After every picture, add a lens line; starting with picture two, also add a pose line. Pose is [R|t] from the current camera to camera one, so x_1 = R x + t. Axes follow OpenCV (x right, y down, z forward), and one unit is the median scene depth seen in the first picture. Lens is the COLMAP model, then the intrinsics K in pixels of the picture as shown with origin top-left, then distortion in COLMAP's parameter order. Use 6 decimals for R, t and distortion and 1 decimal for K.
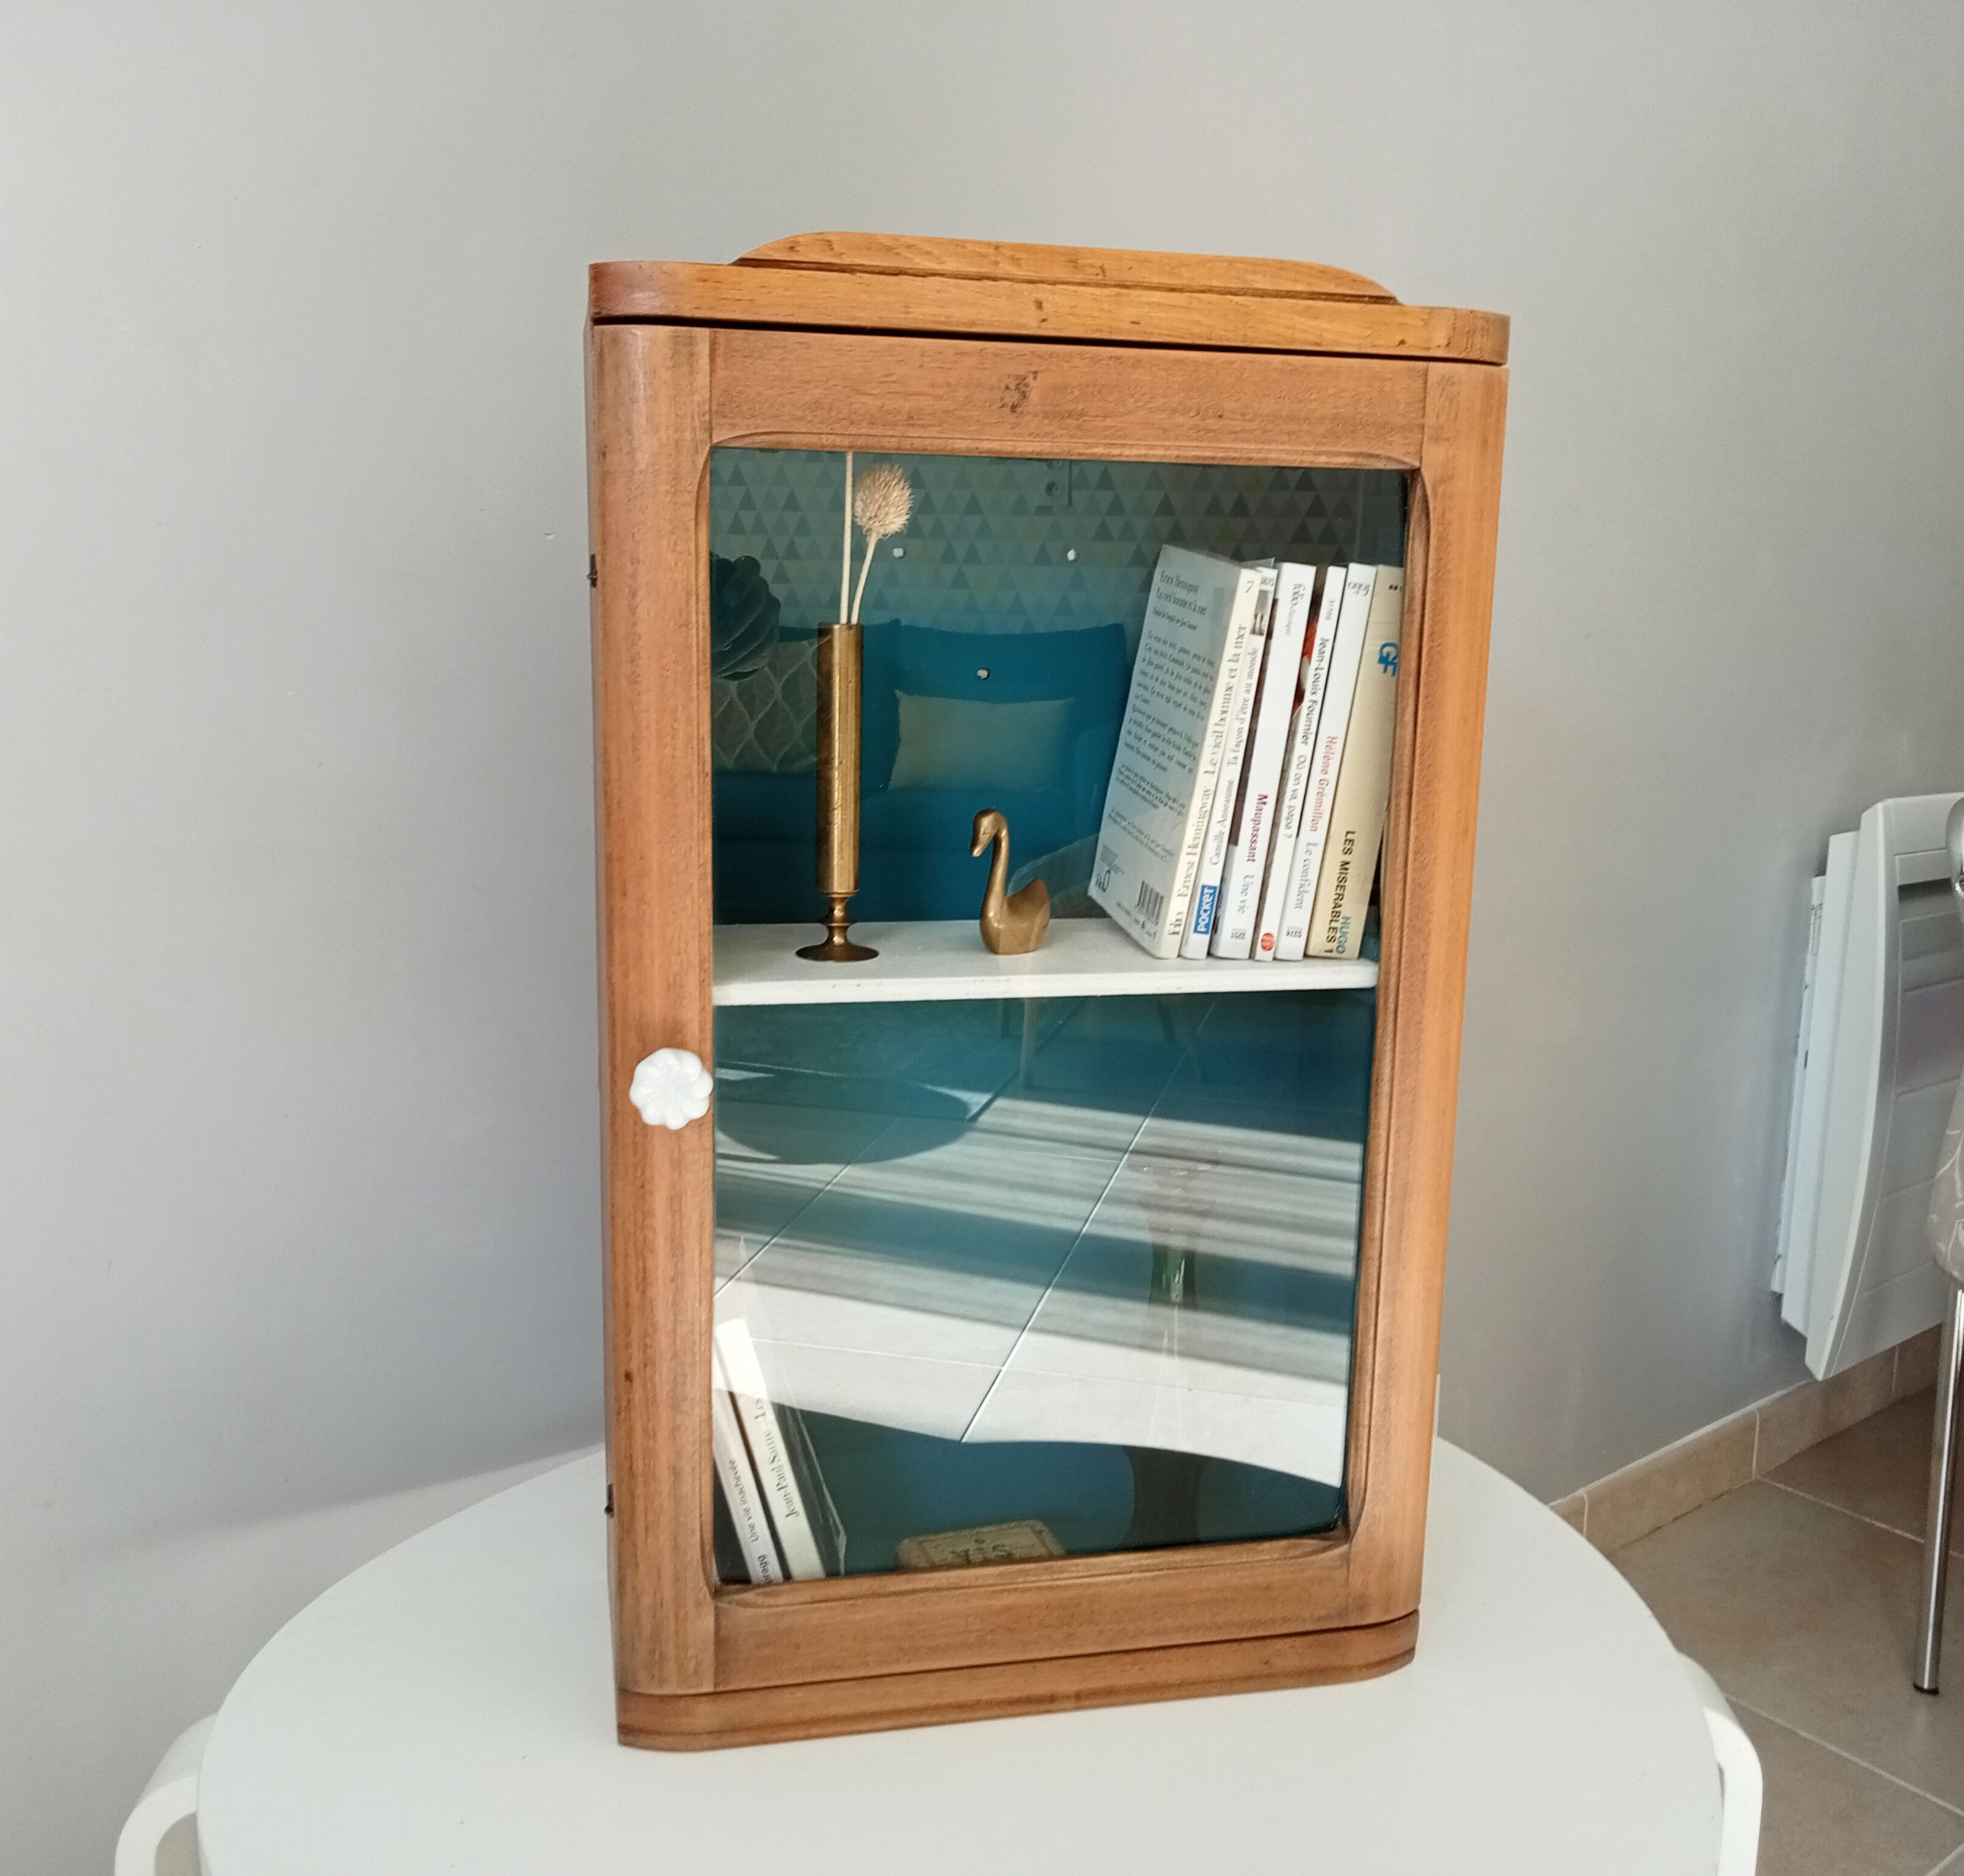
lens RADIAL K [[1760.5, 0, 950.2], [0, 1760.5, 931.2], [0, 0, 1]] dist [0.032328, -0.056500]
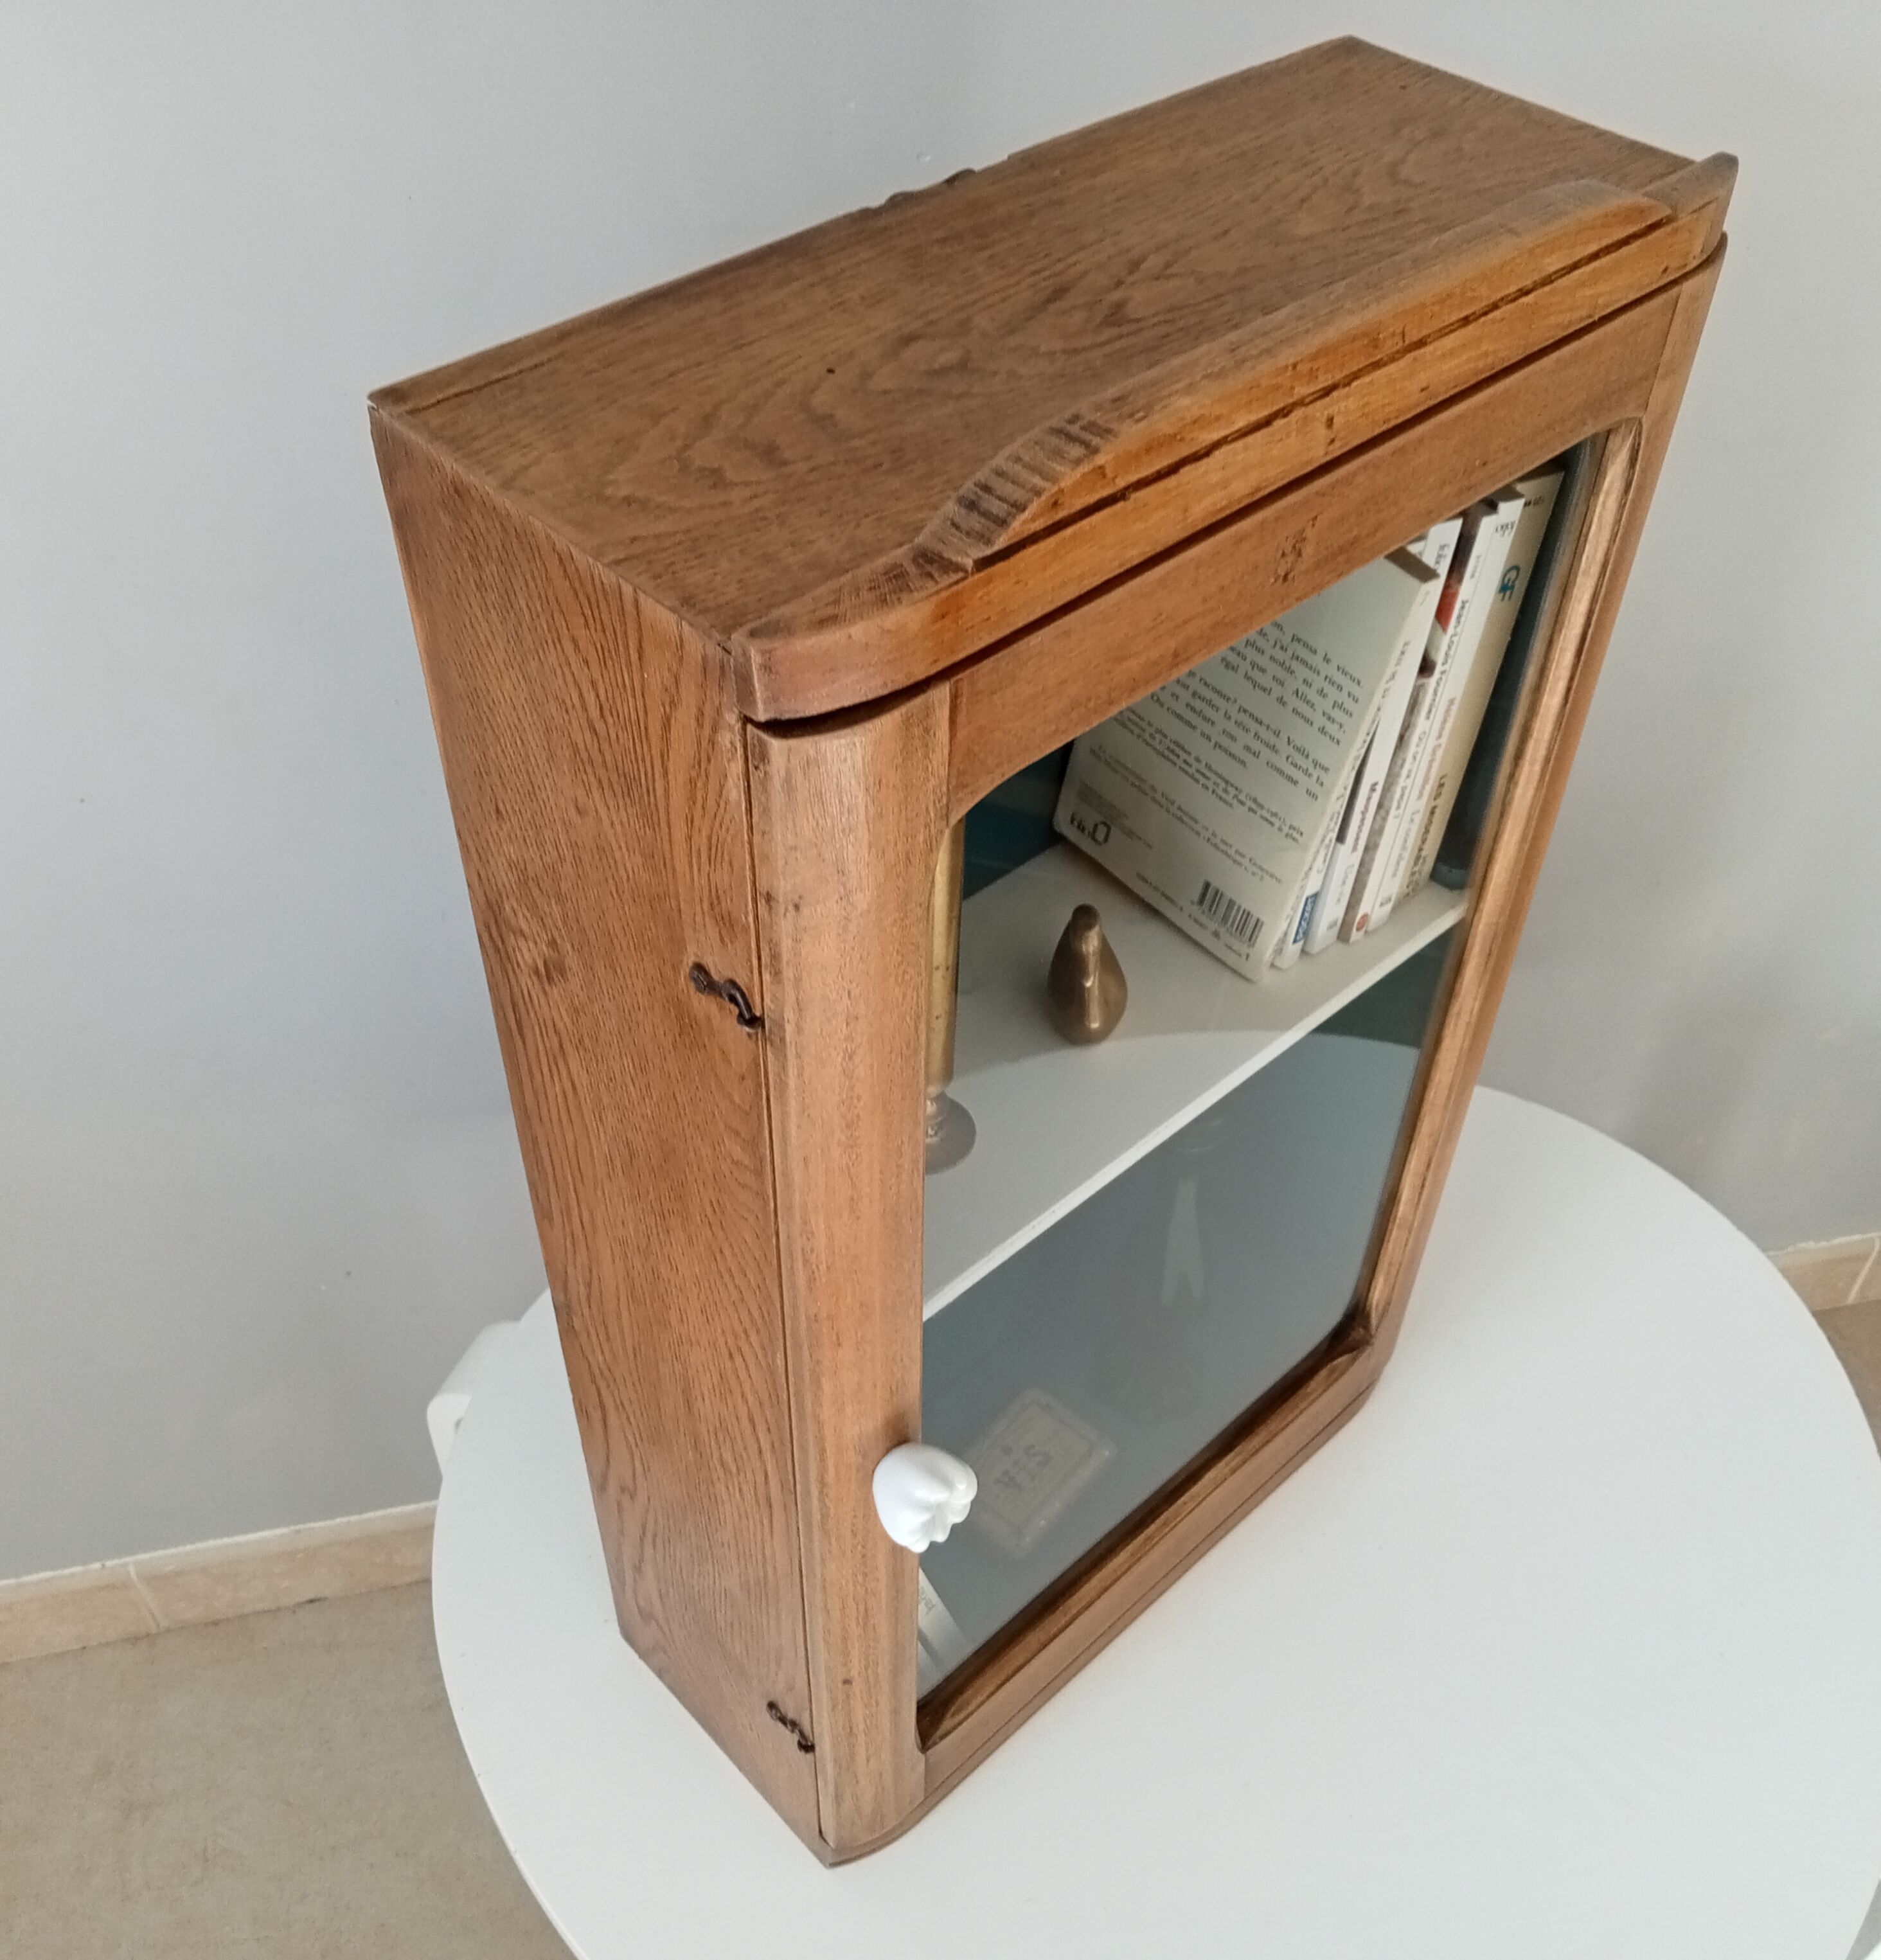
lens RADIAL K [[1954.1, 0, 935.2], [0, 1954.1, 967.3], [0, 0, 1]] dist [0.003944, 0.000000]
pose [[0.852274, -0.368120, 0.371639, -0.360969], [0.097023, 0.809380, 0.579215, -0.557376], [-0.514019, -0.457593, 0.725530, 0.437805]]
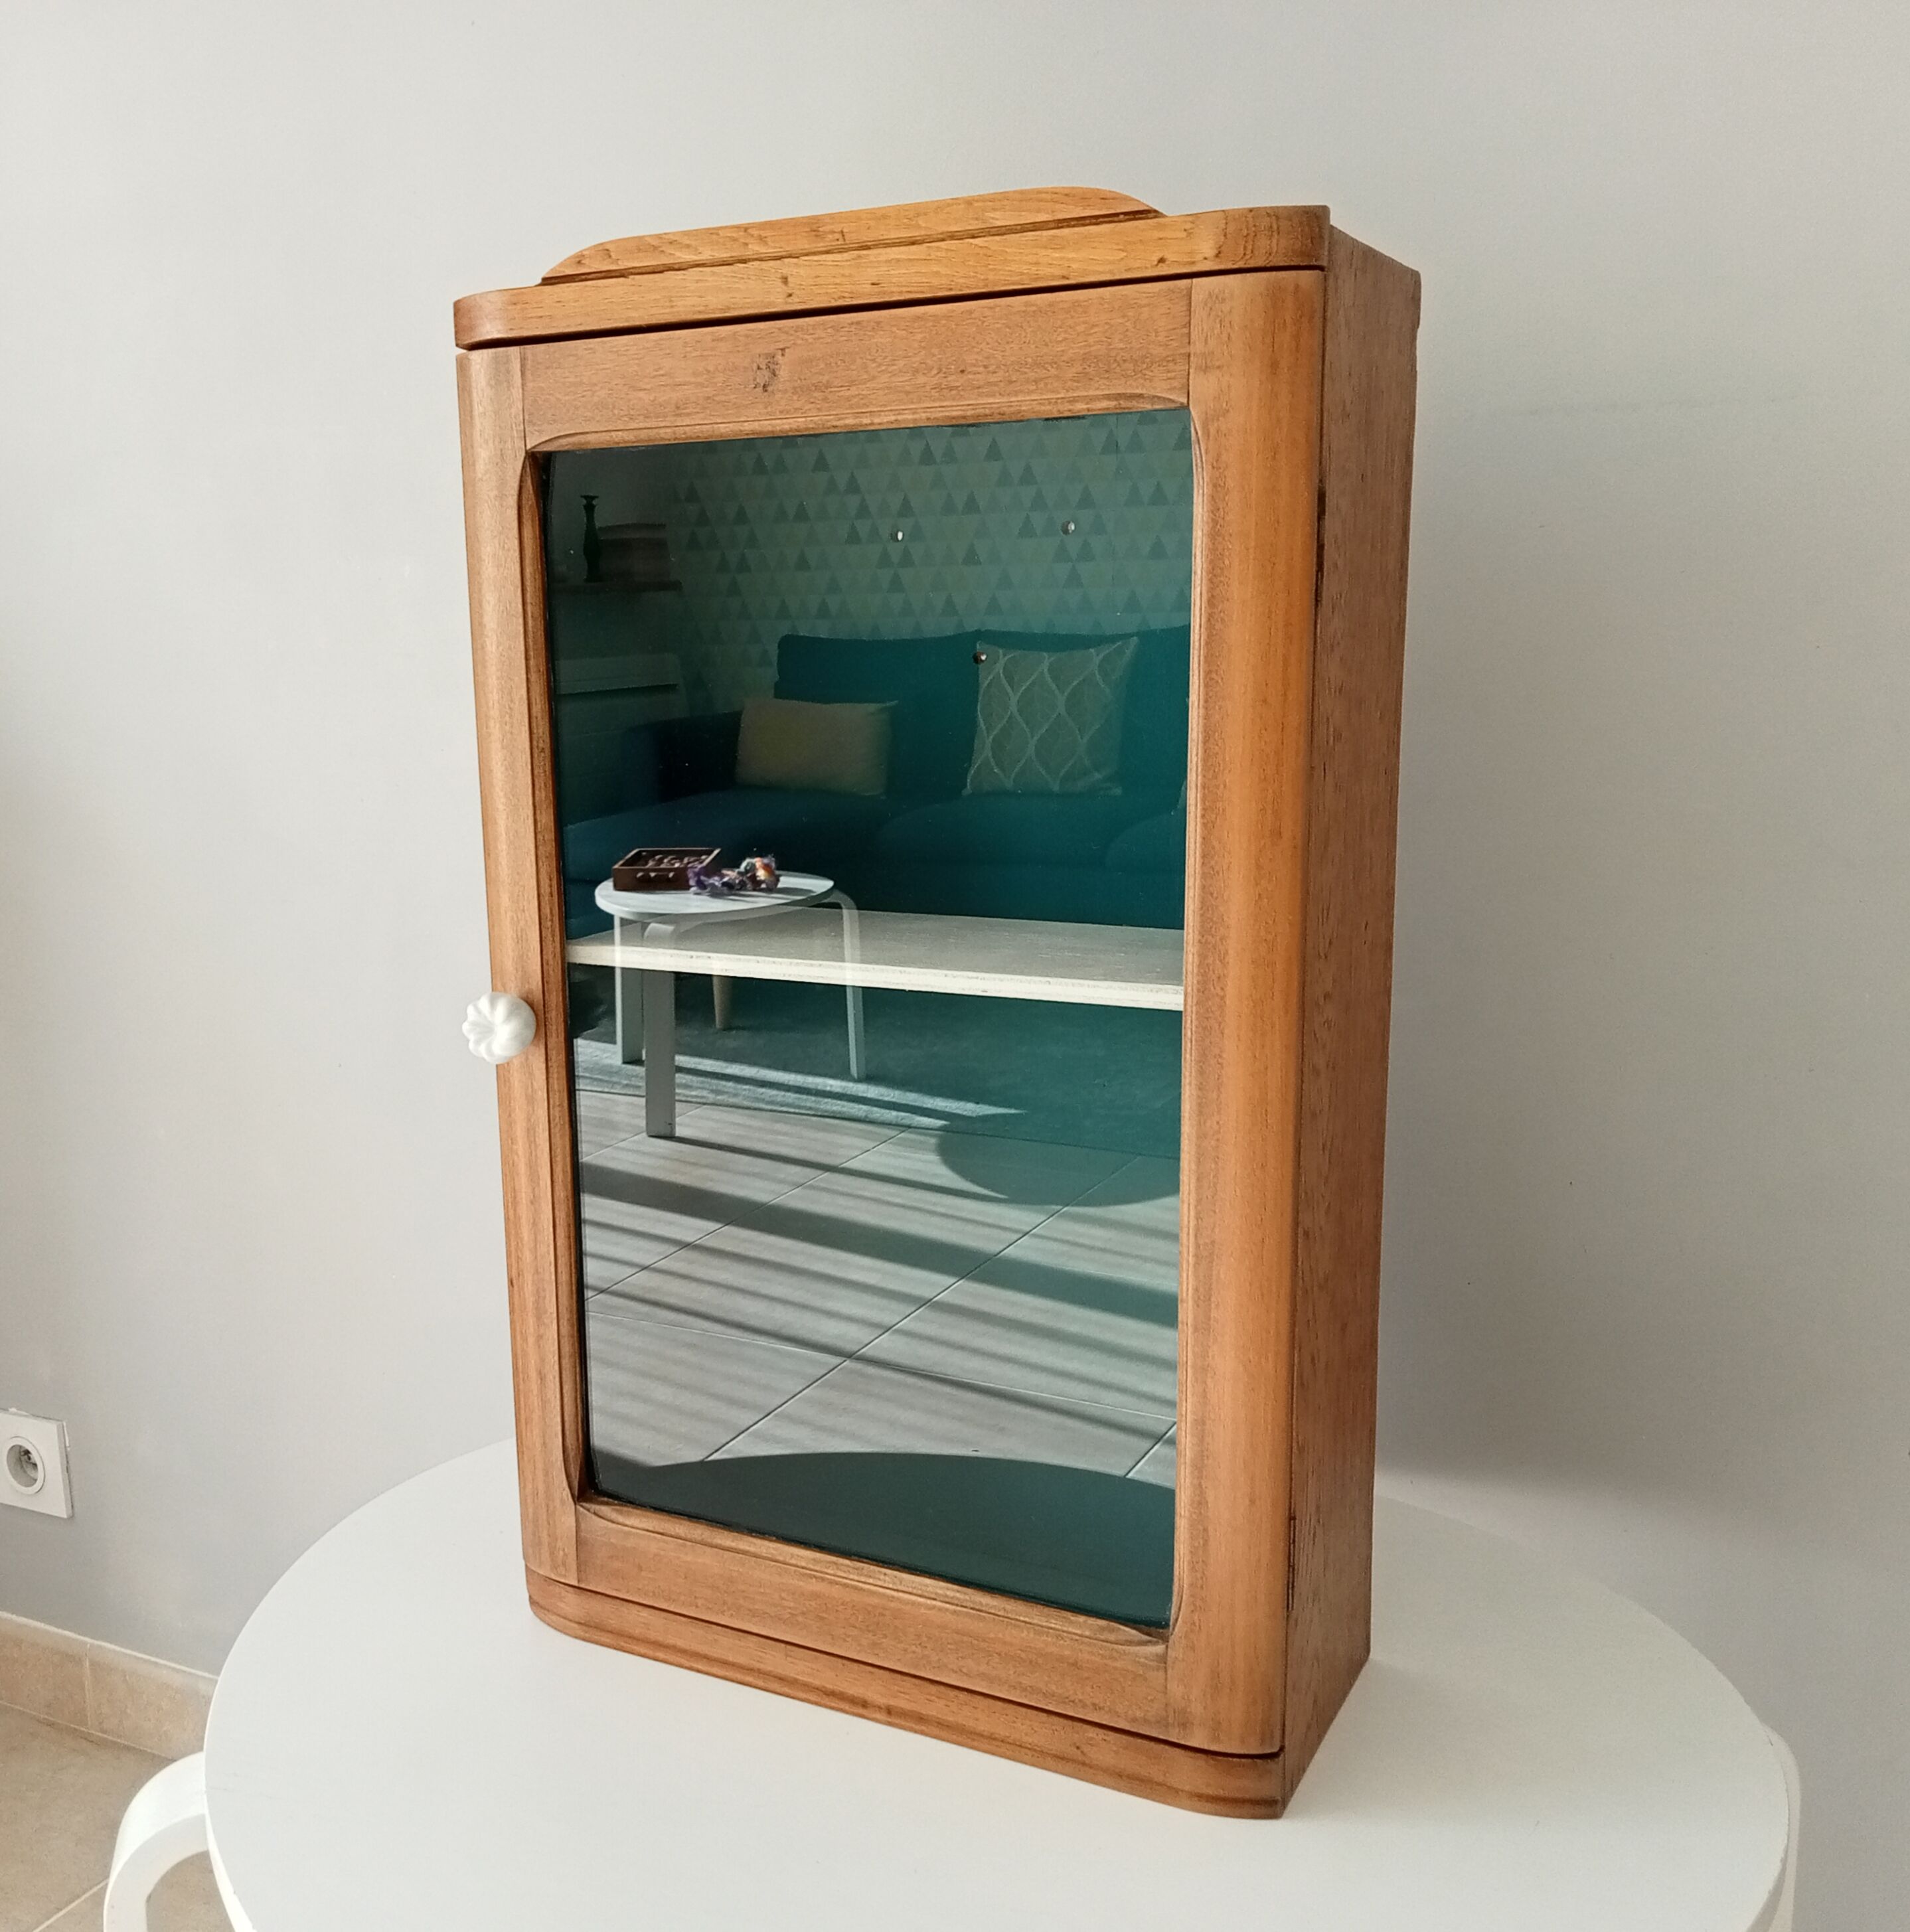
lens RADIAL K [[1911.7, 0, 862.1], [0, 1911.7, 1003.3], [0, 0, 1]] dist [0.022365, 0.000000]
pose [[0.779849, 0.093751, -0.618907, 0.719245], [-0.082028, 0.995500, 0.047437, -0.003549], [0.620570, 0.013774, 0.784030, 0.168631]]
